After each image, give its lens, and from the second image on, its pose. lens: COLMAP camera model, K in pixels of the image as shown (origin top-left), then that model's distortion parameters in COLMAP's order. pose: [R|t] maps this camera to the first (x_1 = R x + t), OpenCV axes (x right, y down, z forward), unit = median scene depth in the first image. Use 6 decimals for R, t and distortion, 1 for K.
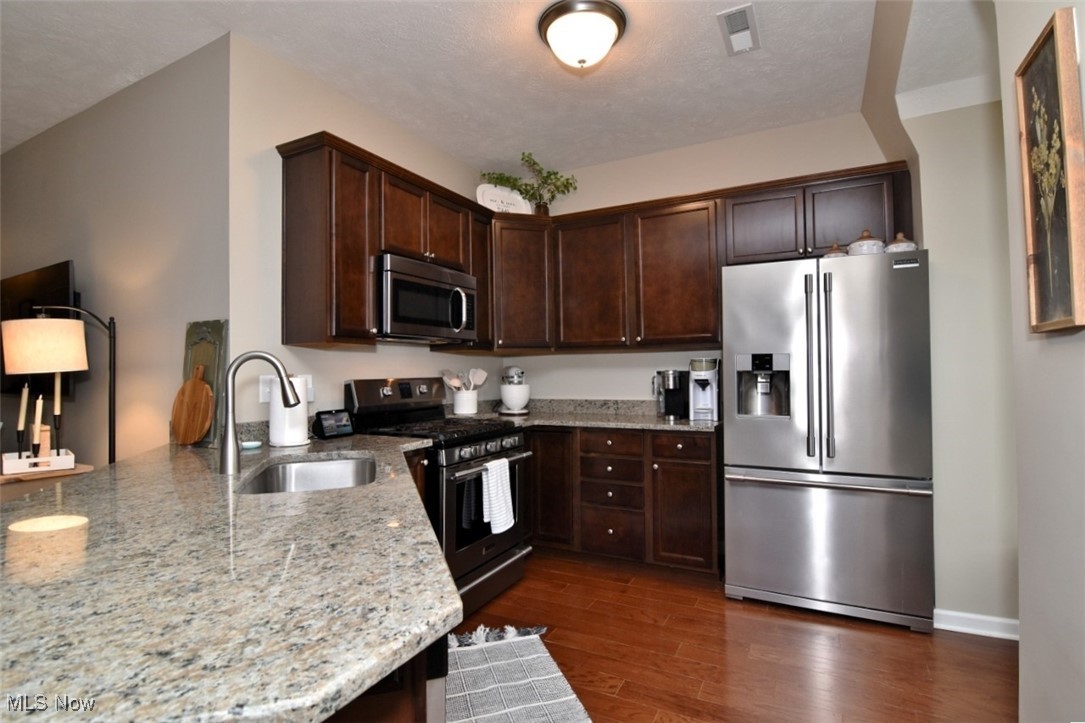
lens RADIAL K [[529.1, 0, 547.9], [0, 529.1, 361.7], [0, 0, 1]] dist [-0.001419, -0.013084]
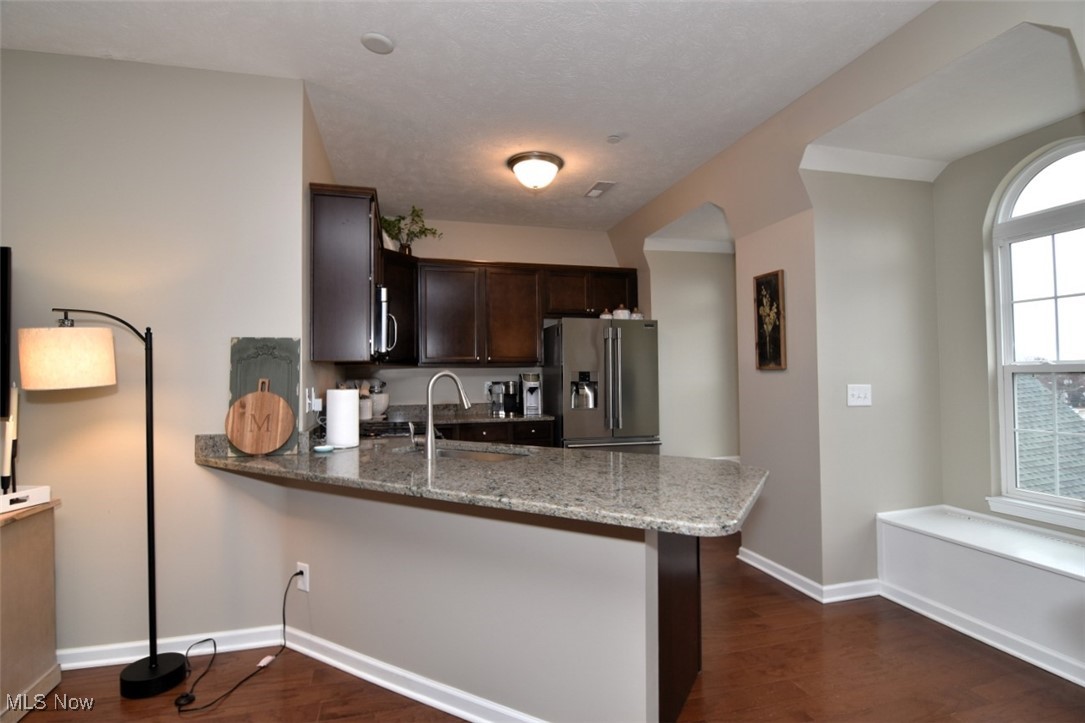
lens RADIAL K [[524.5, 0, 542.5], [0, 524.5, 361.5], [0, 0, 1]] dist [-0.002524, -0.012153]
pose [[0.733043, 0.021688, 0.679836, -0.838673], [-0.010988, 0.999739, -0.020045, -0.012112], [-0.680093, 0.007224, 0.733090, -0.137302]]
